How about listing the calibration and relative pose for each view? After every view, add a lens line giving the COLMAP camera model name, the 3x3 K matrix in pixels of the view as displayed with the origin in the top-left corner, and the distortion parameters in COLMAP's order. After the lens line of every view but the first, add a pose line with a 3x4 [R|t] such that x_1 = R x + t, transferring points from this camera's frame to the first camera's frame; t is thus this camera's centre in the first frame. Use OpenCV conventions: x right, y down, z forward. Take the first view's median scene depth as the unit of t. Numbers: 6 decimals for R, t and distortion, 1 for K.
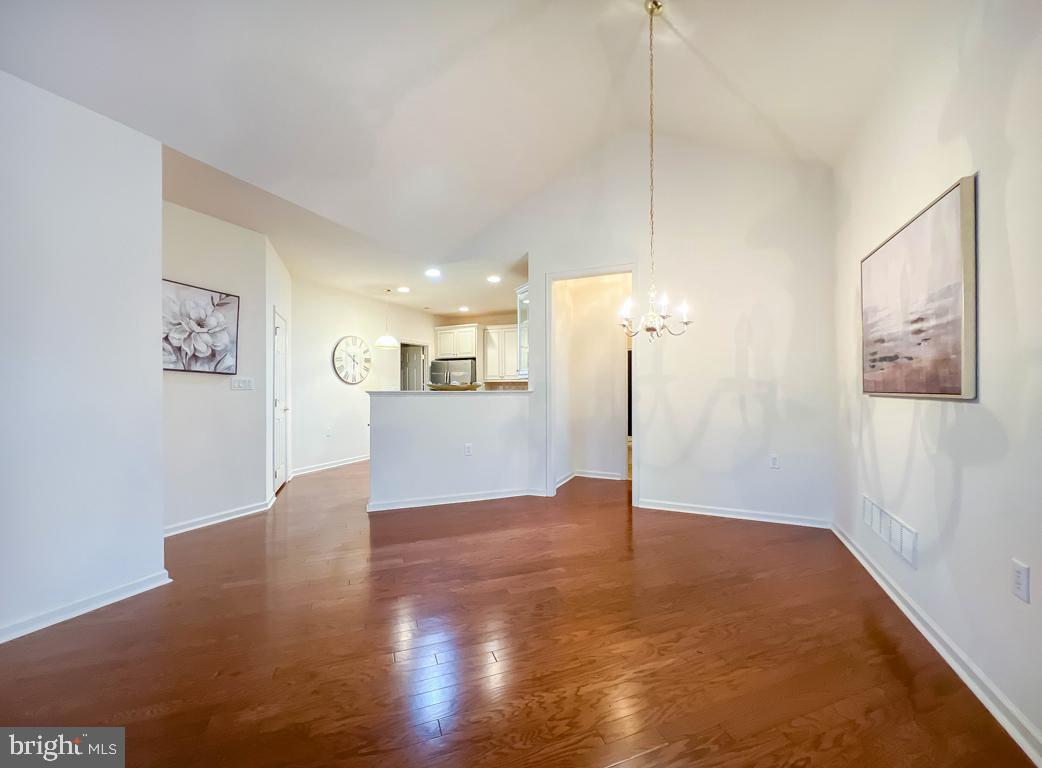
lens RADIAL K [[432.5, 0, 527.4], [0, 432.5, 386.5], [0, 0, 1]] dist [0.002252, 0.000250]
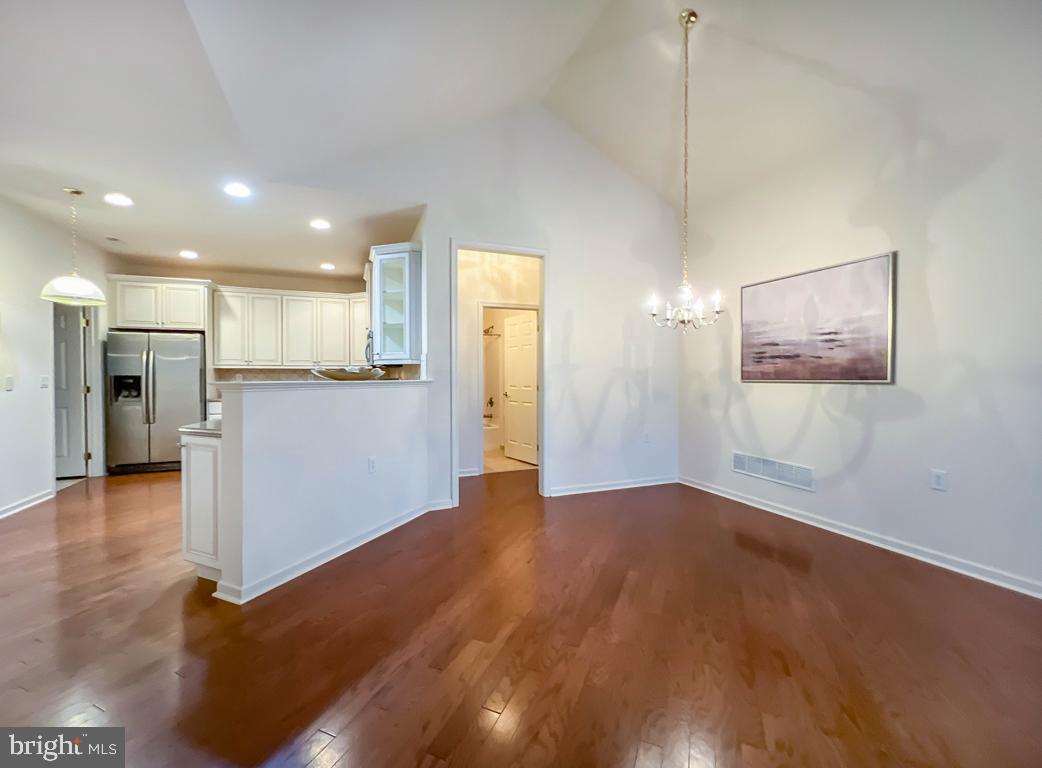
lens RADIAL K [[432.5, 0, 527.1], [0, 432.5, 379.4], [0, 0, 1]] dist [0.002252, 0.000250]
pose [[0.688648, -0.004569, 0.725081, -0.575678], [-0.001624, 0.999968, 0.007844, 0.002209], [-0.725094, -0.006580, 0.688619, 0.408780]]
